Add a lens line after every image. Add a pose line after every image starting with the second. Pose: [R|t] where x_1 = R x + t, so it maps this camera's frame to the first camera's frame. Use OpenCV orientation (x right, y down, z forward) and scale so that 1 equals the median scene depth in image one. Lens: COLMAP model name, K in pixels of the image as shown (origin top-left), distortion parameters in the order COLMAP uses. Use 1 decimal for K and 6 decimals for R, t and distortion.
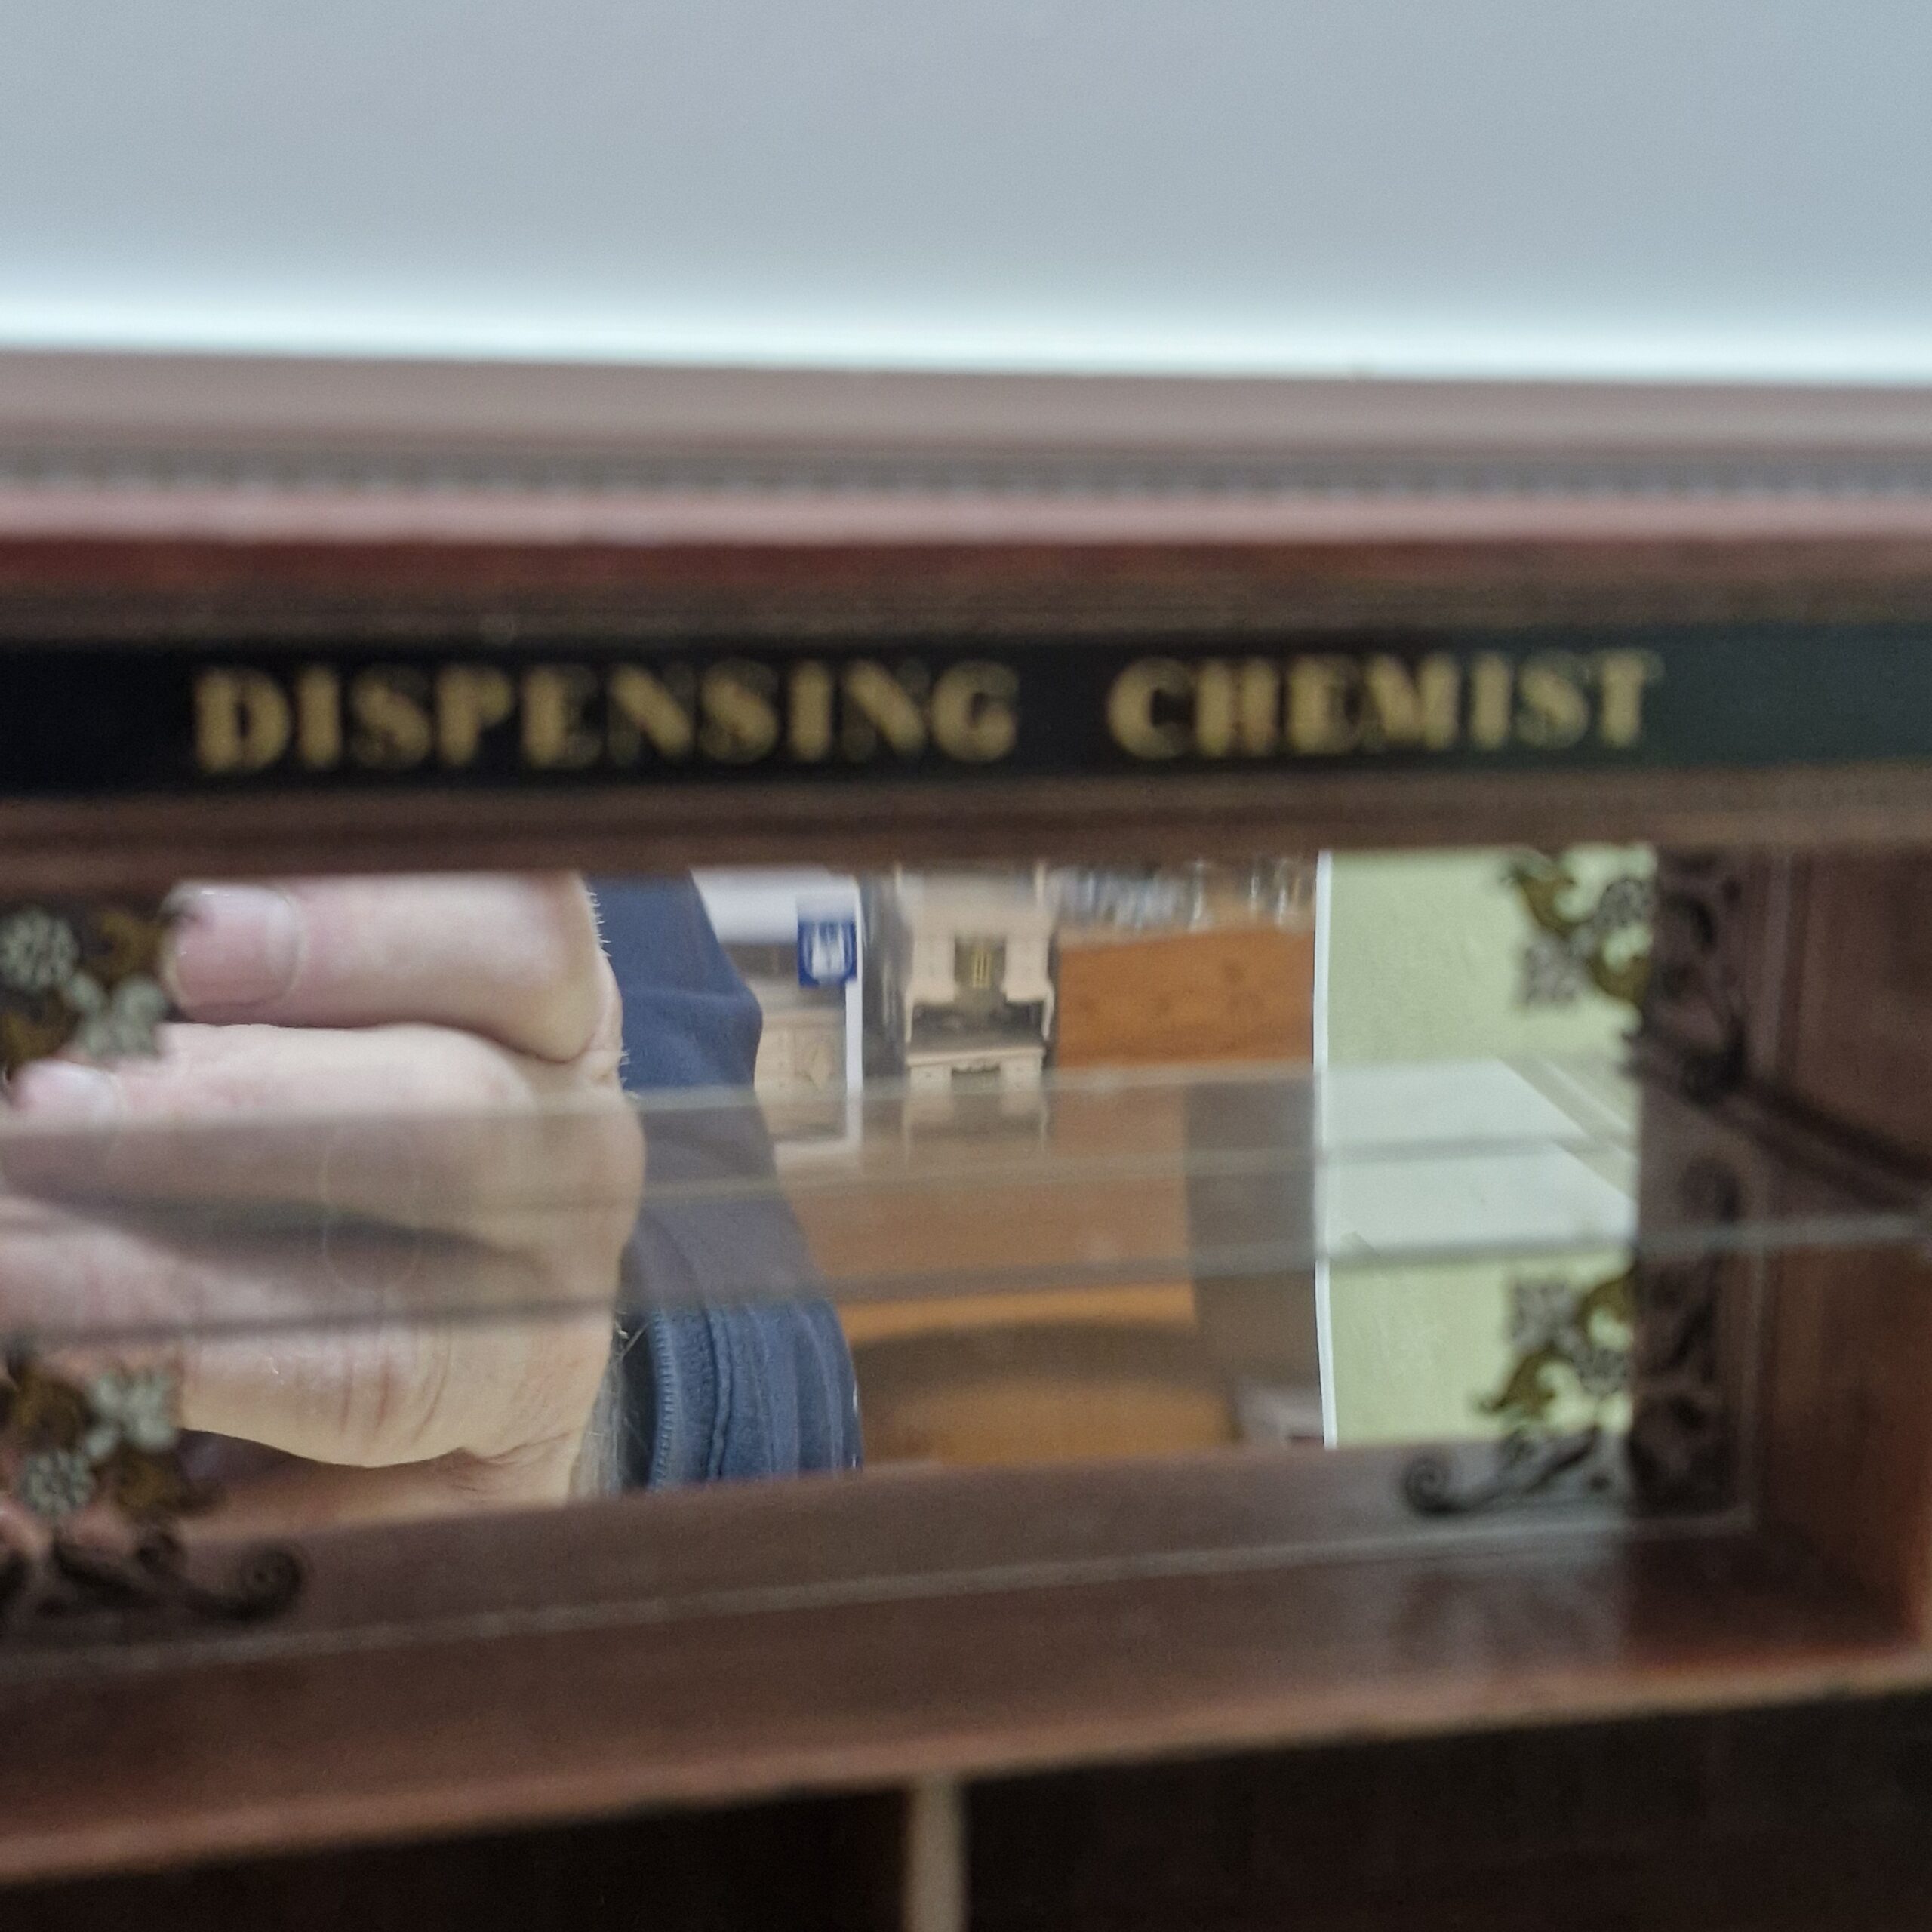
lens RADIAL K [[2962.3, 0, 933.6], [0, 2962.3, 960.3], [0, 0, 1]] dist [0.098908, -0.017669]
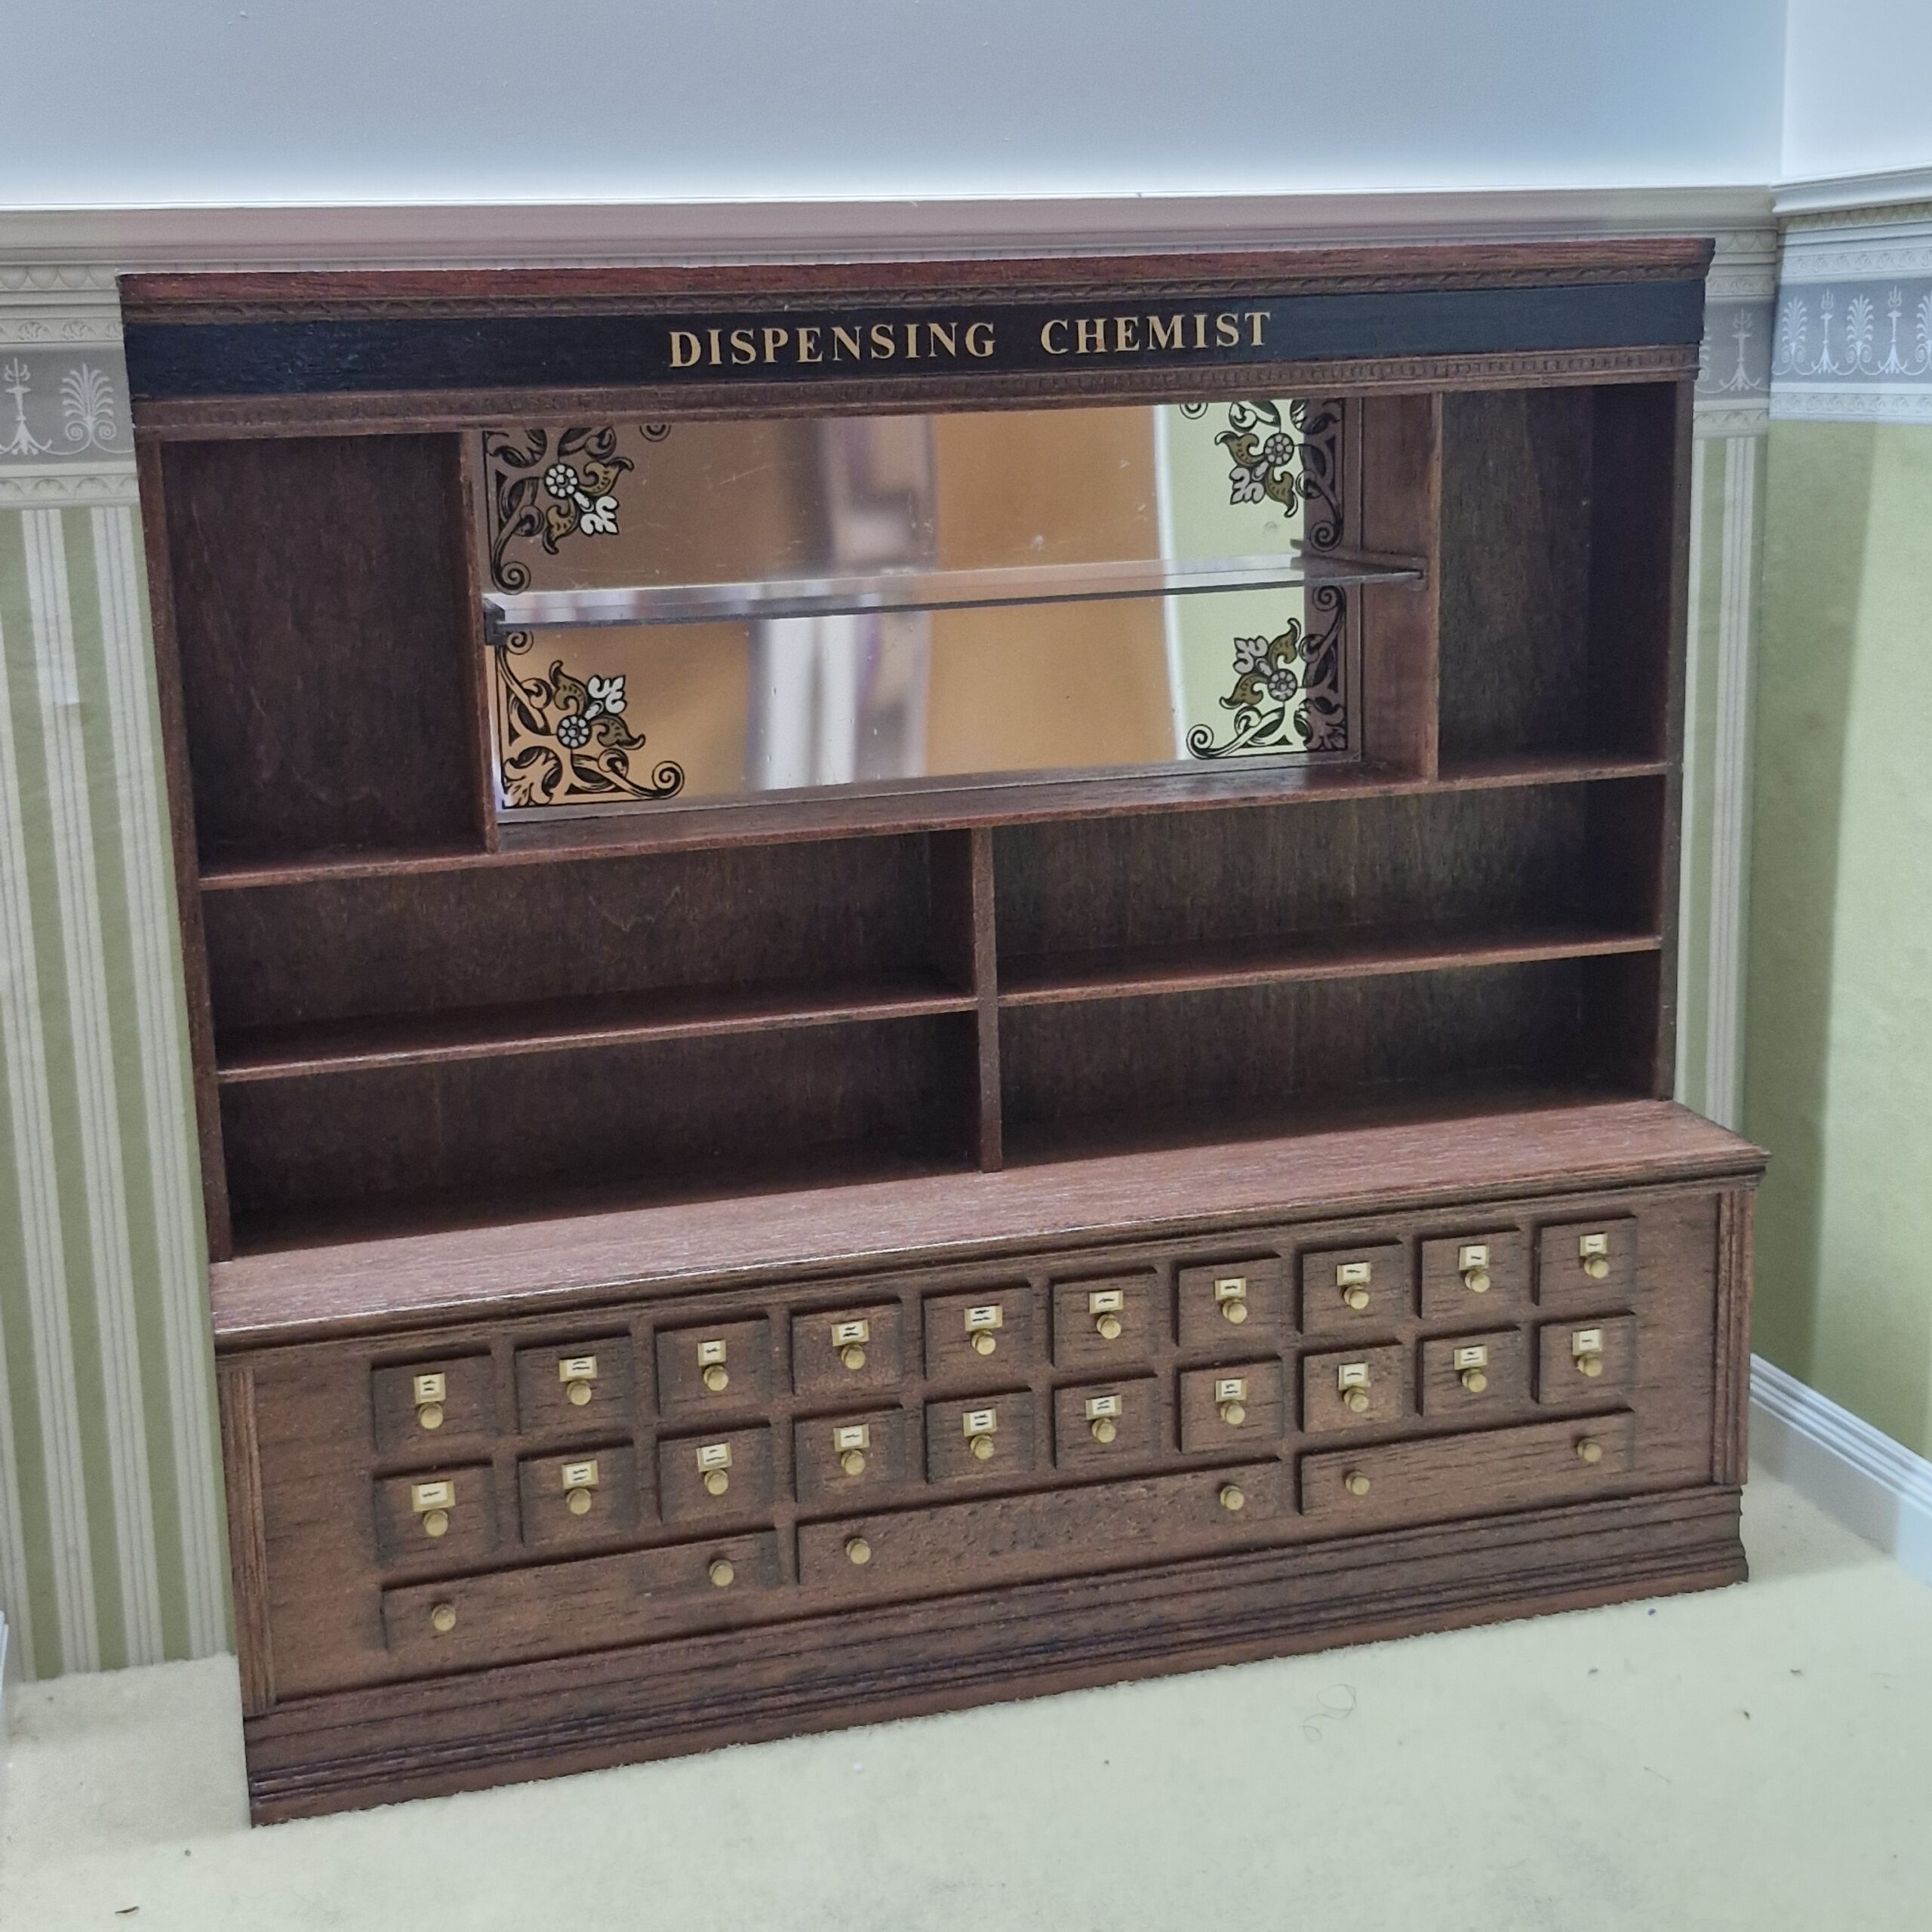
lens RADIAL K [[2962.3, 0, 933.6], [0, 2962.3, 960.3], [0, 0, 1]] dist [0.098908, -0.017669]
pose [[0.997739, -0.051330, 0.043395, -0.146093], [0.050501, 0.998524, 0.019970, 0.347465], [-0.044356, -0.017733, 0.998858, -1.321529]]
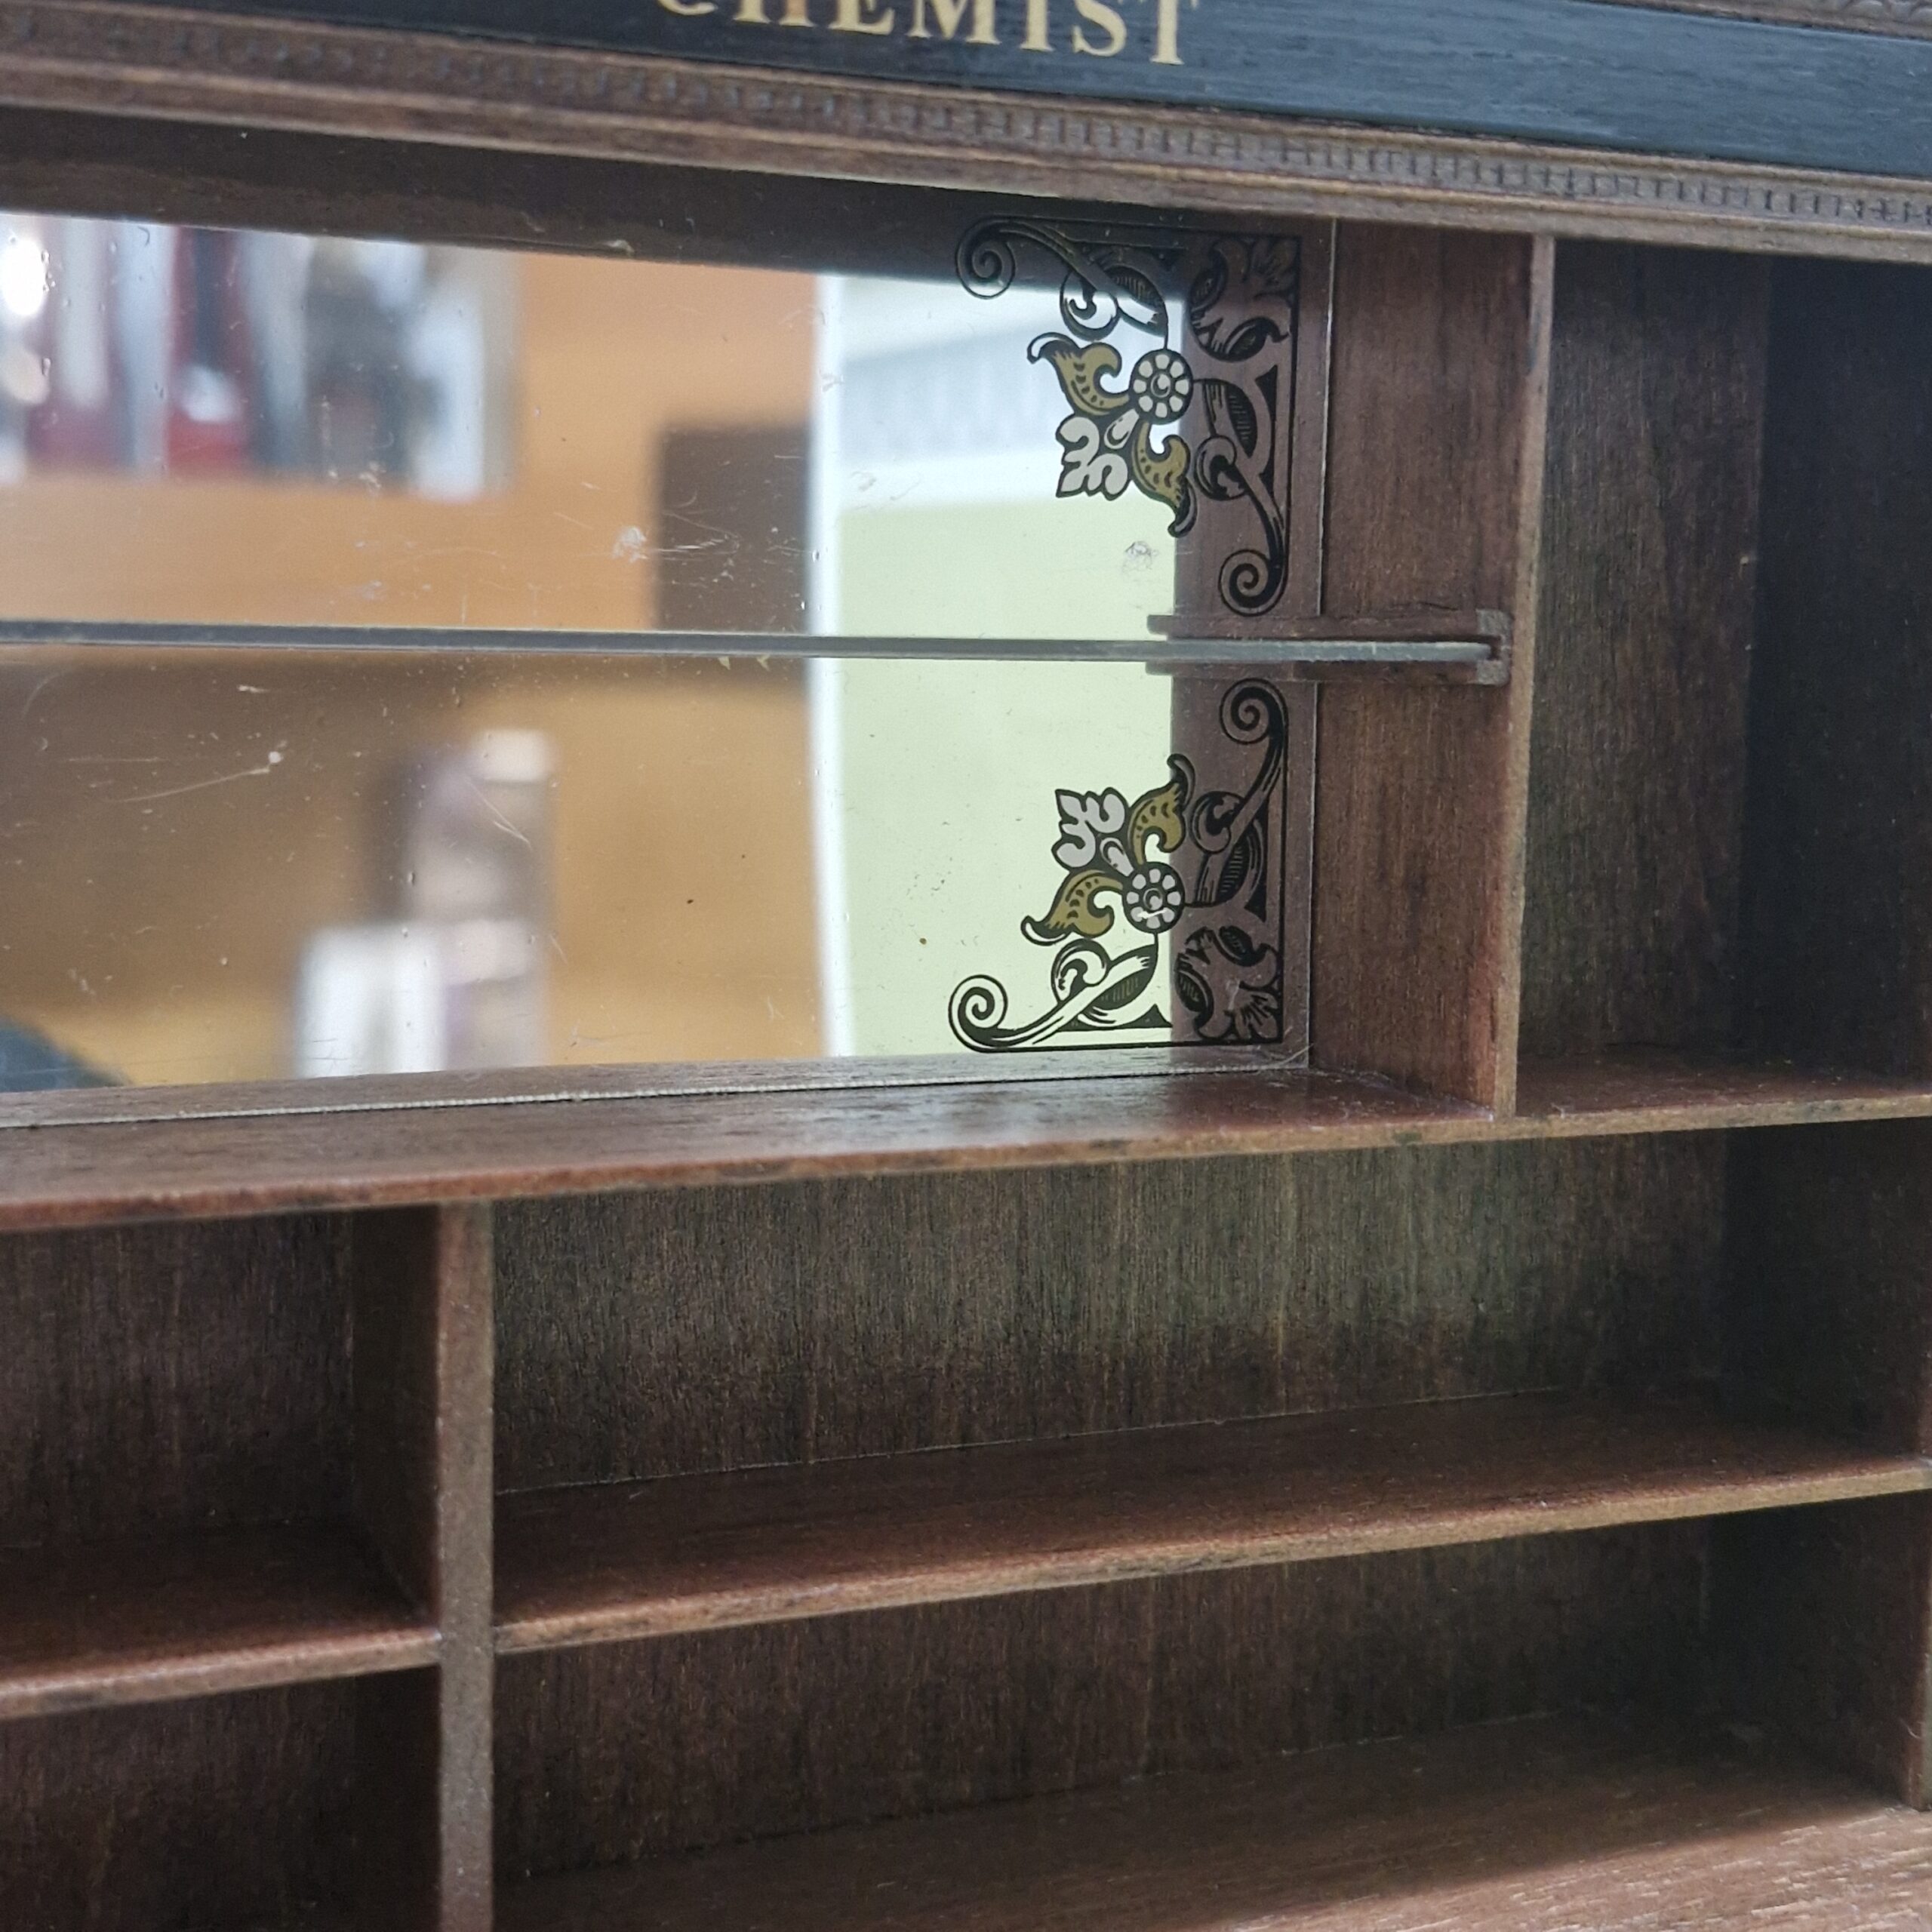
lens RADIAL K [[2962.3, 0, 933.6], [0, 2962.3, 960.3], [0, 0, 1]] dist [0.098908, -0.017669]
pose [[0.983390, -0.013955, 0.180967, -0.021602], [0.029316, 0.996161, -0.082488, 0.295849], [-0.179121, 0.086423, 0.980024, 0.105202]]
